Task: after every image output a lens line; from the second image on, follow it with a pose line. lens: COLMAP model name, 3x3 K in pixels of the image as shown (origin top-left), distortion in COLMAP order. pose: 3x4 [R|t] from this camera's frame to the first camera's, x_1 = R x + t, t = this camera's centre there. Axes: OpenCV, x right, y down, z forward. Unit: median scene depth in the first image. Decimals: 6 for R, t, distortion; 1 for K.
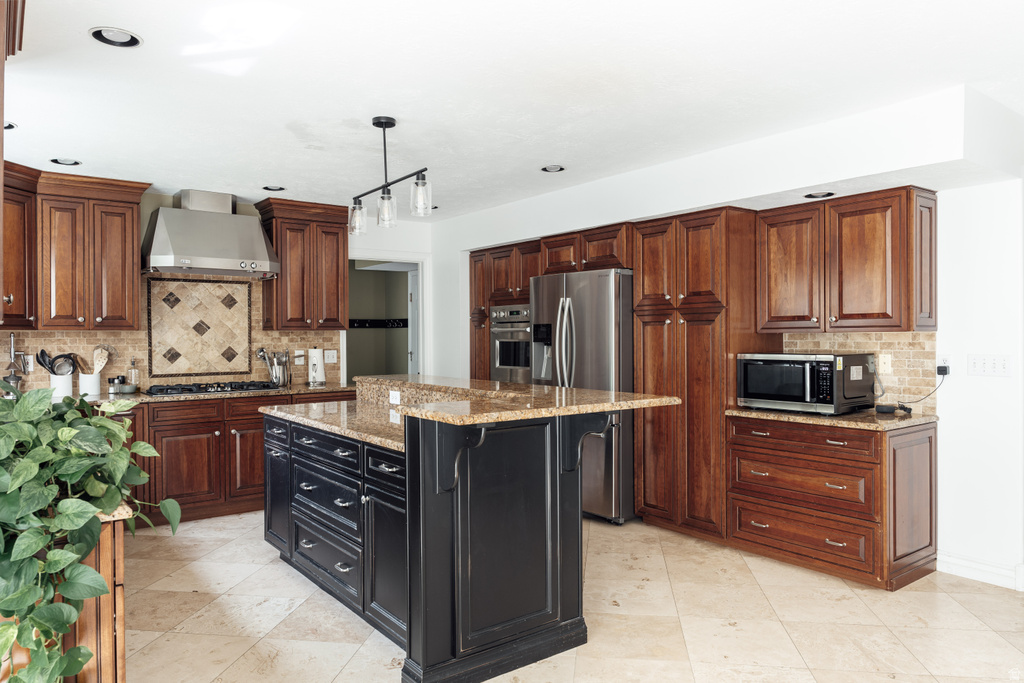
lens RADIAL K [[688.1, 0, 512.4], [0, 688.1, 339.1], [0, 0, 1]] dist [-0.001172, -0.006847]
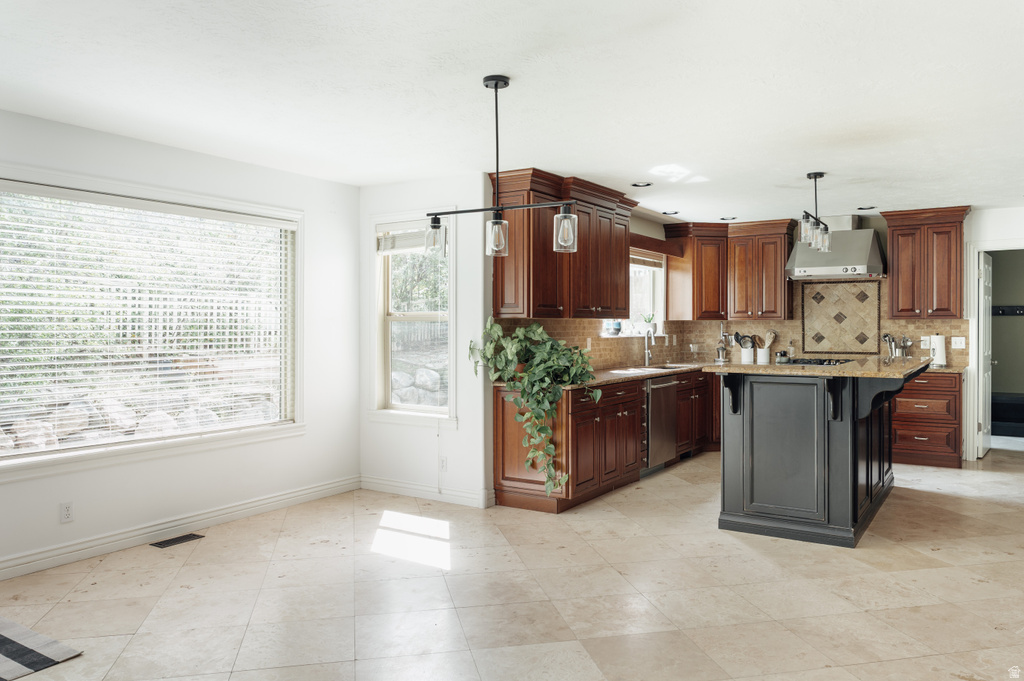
lens RADIAL K [[751.4, 0, 516.6], [0, 751.4, 338.0], [0, 0, 1]] dist [-0.007967, 0.000831]
pose [[0.340018, 0.019109, -0.940225, 0.709504], [-0.005555, 0.999817, 0.018311, -0.000262], [0.940403, -0.001003, 0.340062, -0.076934]]
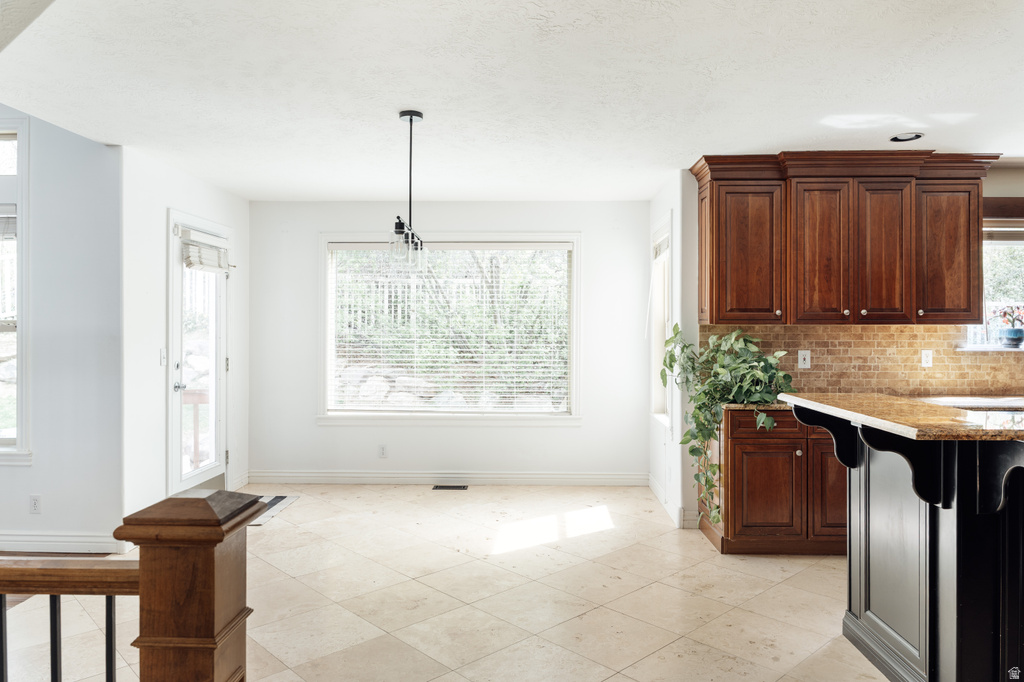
lens RADIAL K [[688.1, 0, 519.0], [0, 688.1, 324.3], [0, 0, 1]] dist [-0.001172, -0.006847]
pose [[-0.626686, -0.003731, -0.779263, 0.549598], [-0.005372, 0.999985, -0.000467, -0.006971], [0.779253, 0.003894, -0.626697, 0.608357]]
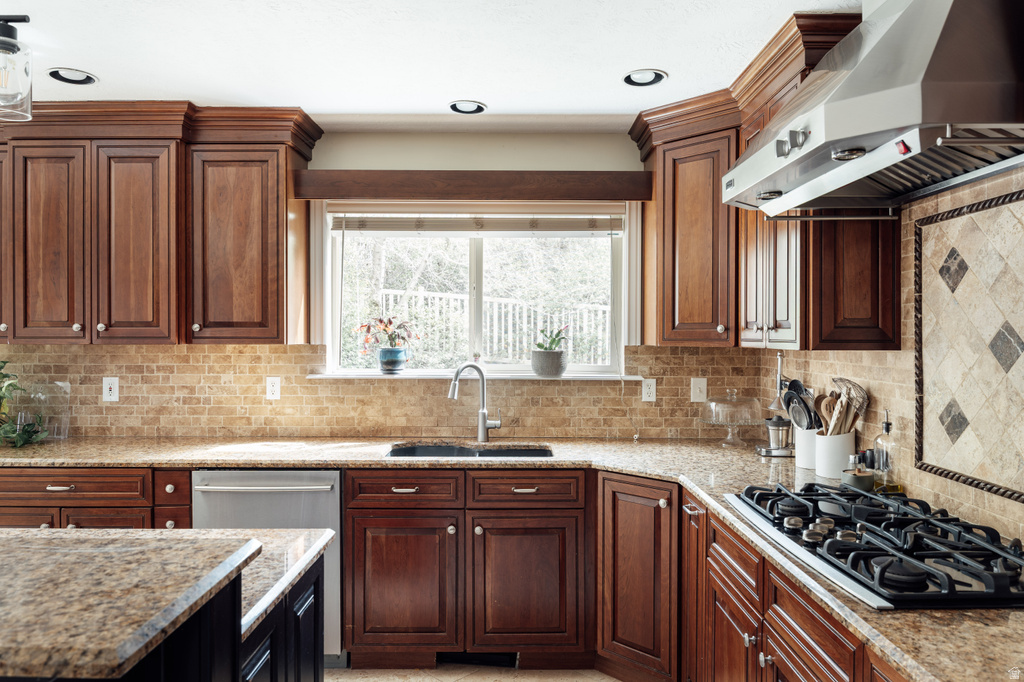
lens RADIAL K [[688.1, 0, 512.1], [0, 688.1, 338.3], [0, 0, 1]] dist [-0.001172, -0.006847]
pose [[-0.605895, 0.004043, -0.795534, -0.062839], [-0.006711, 0.999926, 0.010193, -0.022197], [0.795516, 0.011515, -0.605823, 1.033411]]
